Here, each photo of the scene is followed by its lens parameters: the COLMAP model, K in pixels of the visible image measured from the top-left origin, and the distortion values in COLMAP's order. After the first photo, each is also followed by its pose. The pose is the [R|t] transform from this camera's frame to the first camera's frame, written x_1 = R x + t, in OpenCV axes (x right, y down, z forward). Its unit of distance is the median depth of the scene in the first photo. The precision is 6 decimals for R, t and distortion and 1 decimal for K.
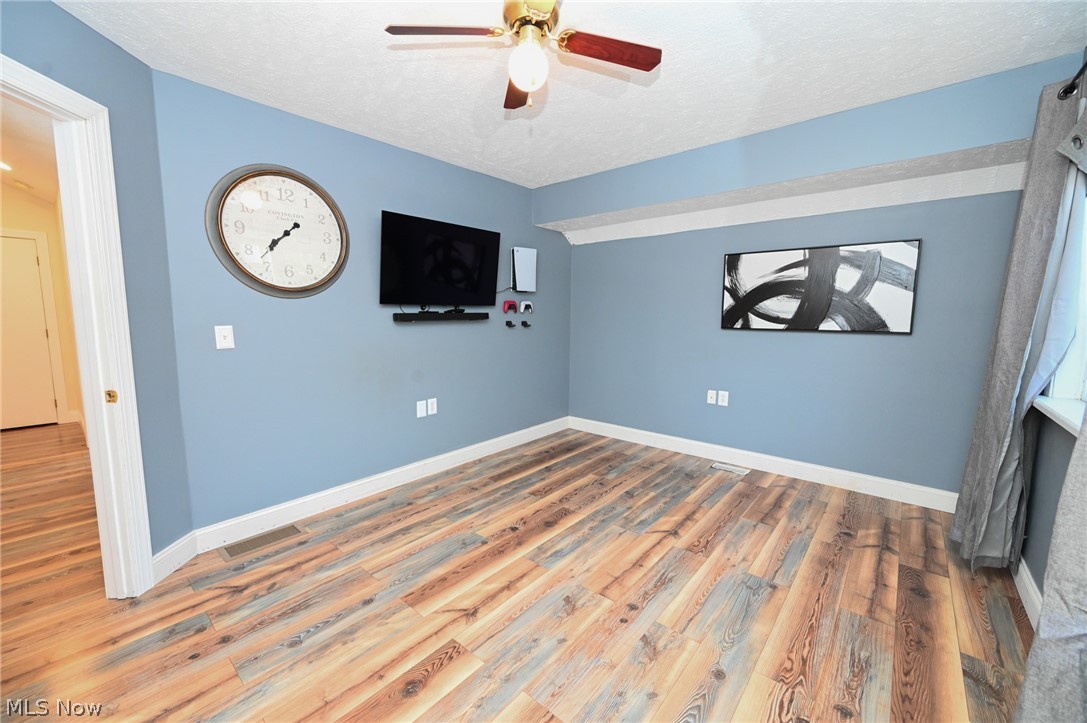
lens RADIAL K [[435.3, 0, 543.5], [0, 435.3, 361.5], [0, 0, 1]] dist [-0.001056, -0.000035]
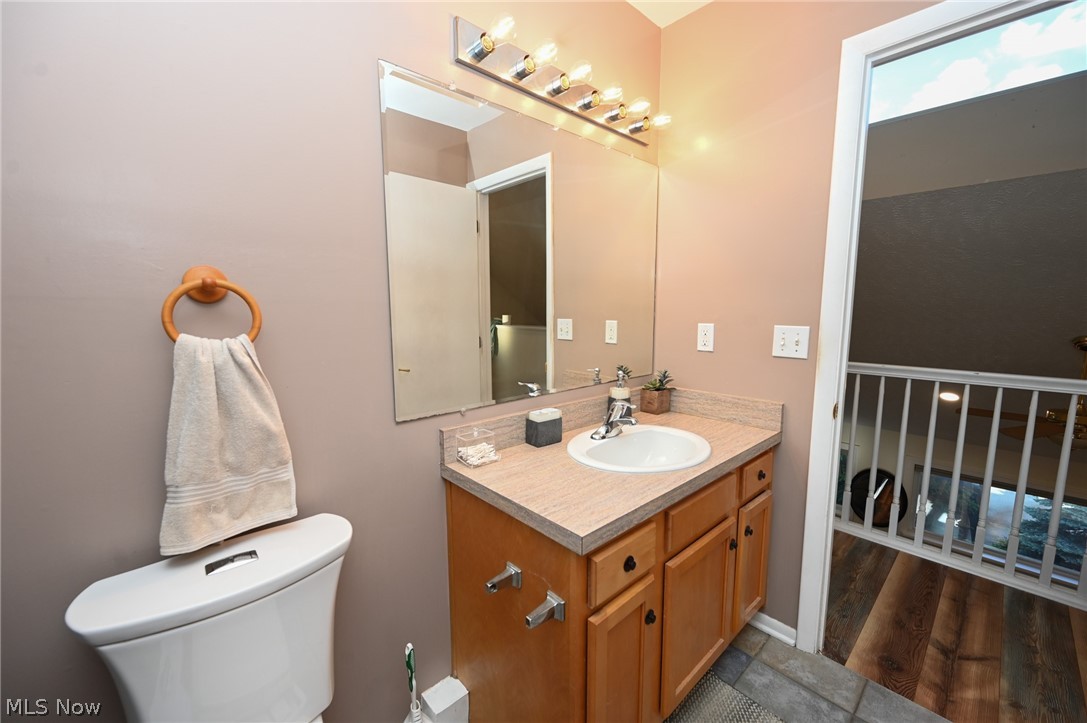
lens RADIAL K [[435.3, 0, 543.5], [0, 435.3, 361.5], [0, 0, 1]] dist [-0.001056, -0.000035]
pose [[-0.992144, -0.047567, 0.115708, 1.440590], [-0.014934, 0.963314, 0.267959, -0.196845], [-0.124209, 0.264126, -0.956457, 1.704432]]
